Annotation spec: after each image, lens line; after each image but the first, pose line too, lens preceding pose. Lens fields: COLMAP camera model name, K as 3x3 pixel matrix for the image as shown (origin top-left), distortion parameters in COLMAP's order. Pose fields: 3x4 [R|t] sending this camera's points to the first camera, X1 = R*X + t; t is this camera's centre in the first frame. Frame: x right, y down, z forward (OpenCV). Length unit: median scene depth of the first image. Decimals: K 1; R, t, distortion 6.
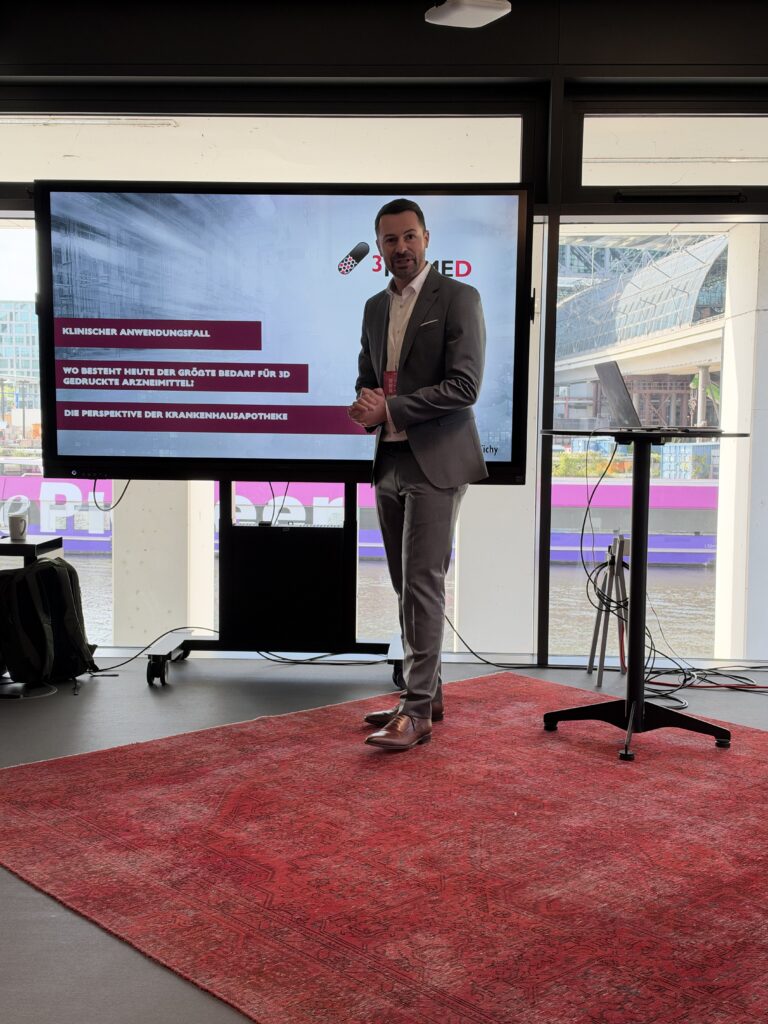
lens RADIAL K [[1252.3, 0, 373.8], [0, 1252.3, 518.7], [0, 0, 1]] dist [0.103128, 0.000000]
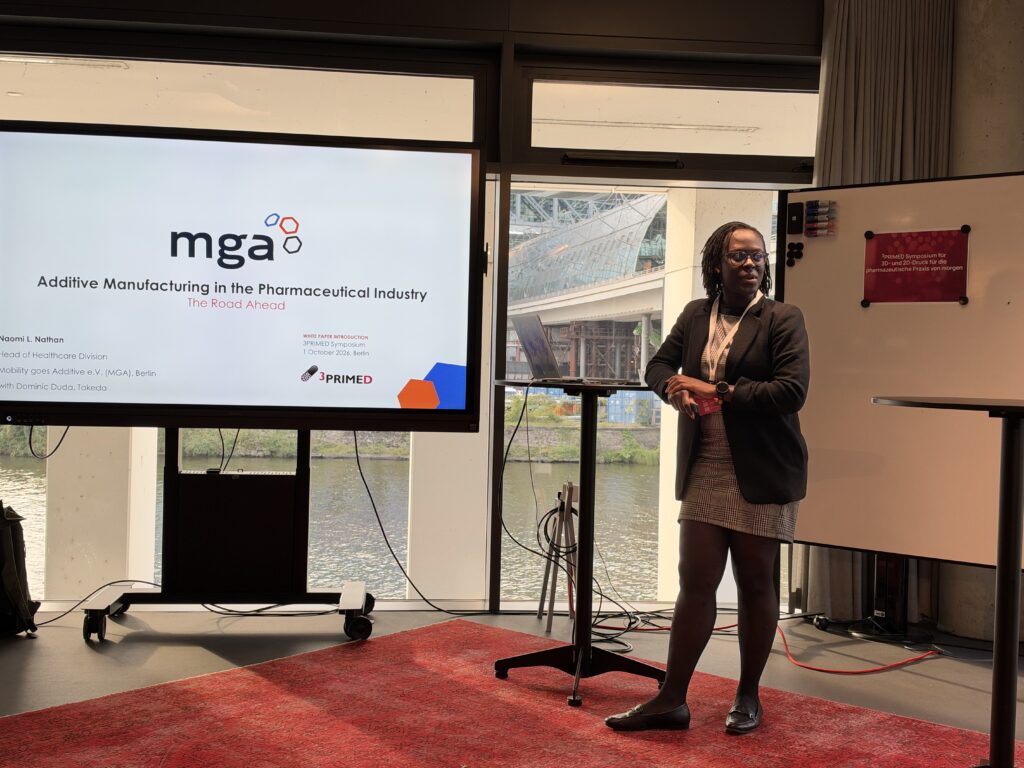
lens RADIAL K [[1252.3, 0, 508.5], [0, 1252.3, 388.4], [0, 0, 1]] dist [0.103128, 0.000000]
pose [[0.989452, 0.010859, 0.144451, -0.002432], [-0.002587, 0.998352, -0.057331, -0.006237], [-0.144835, 0.056353, 0.987850, -0.013283]]
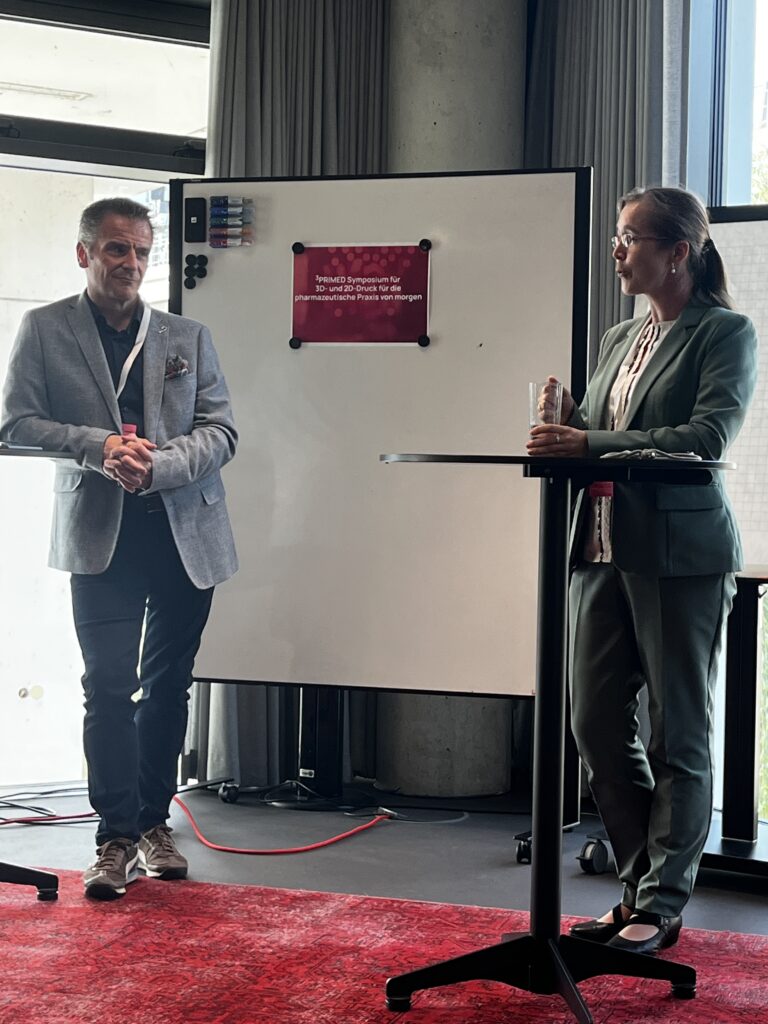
lens RADIAL K [[1855.8, 0, 391.9], [0, 1855.8, 513.5], [0, 0, 1]] dist [0.097118, 0.000000]
pose [[0.851839, -0.004092, 0.523788, -0.106467], [0.031847, 0.998524, -0.043993, 0.018494], [-0.522835, 0.054156, 0.850712, 0.007837]]
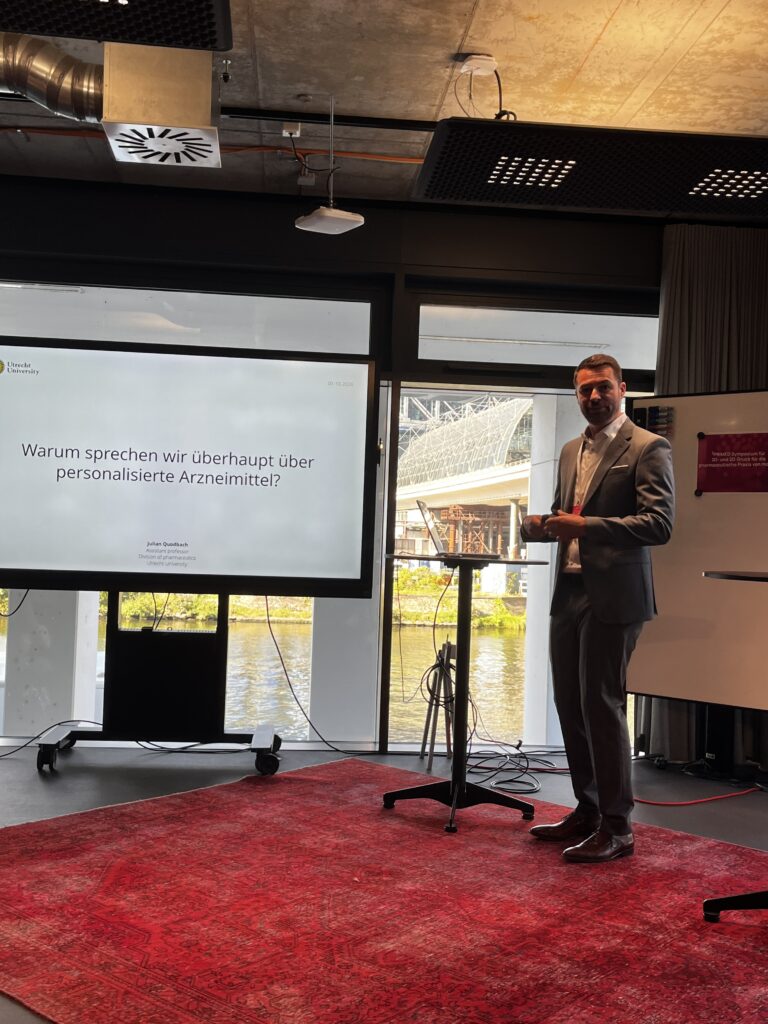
lens RADIAL K [[1072.7, 0, 385.4], [0, 1072.7, 517.1], [0, 0, 1]] dist [0.022297, 0.000000]
pose [[0.990715, 0.026474, 0.133350, -0.005339], [-0.013254, 0.994993, -0.099065, -0.004429], [-0.135305, 0.096378, 0.986105, -0.026787]]
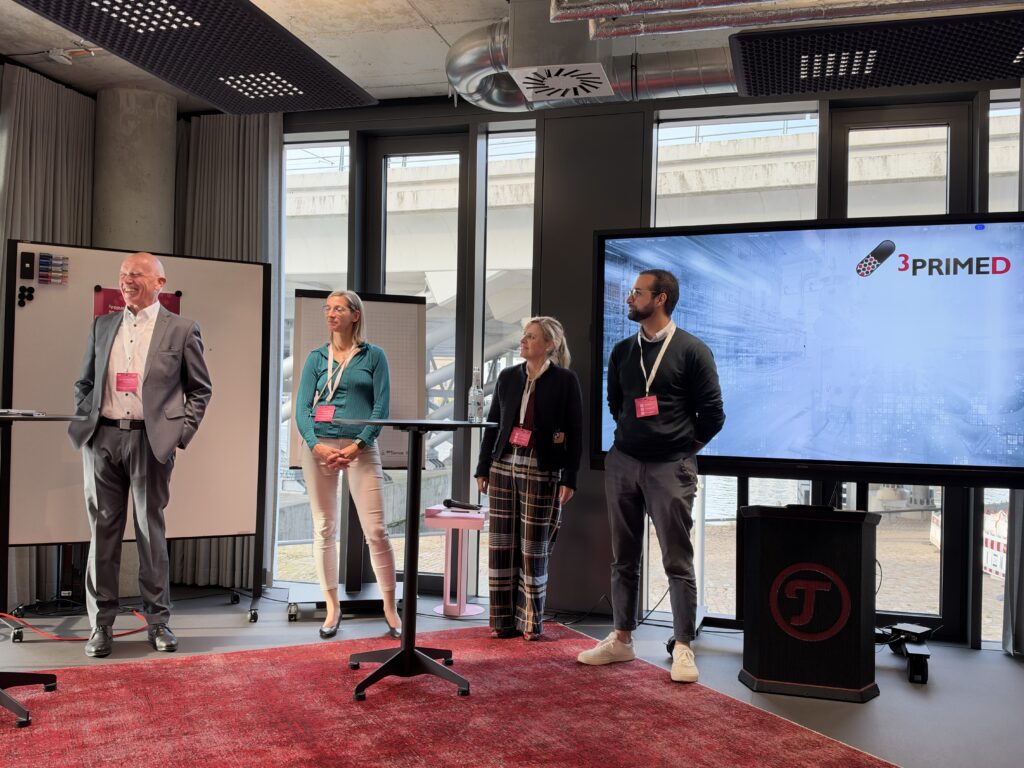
lens RADIAL K [[921.1, 0, 507.5], [0, 921.1, 387.5], [0, 0, 1]] dist [0.097343, -0.208884]
pose [[0.230828, 0.014083, 0.972893, -0.456381], [0.058691, 0.997873, -0.028369, -0.044915], [-0.971223, 0.063648, 0.229511, 0.402542]]
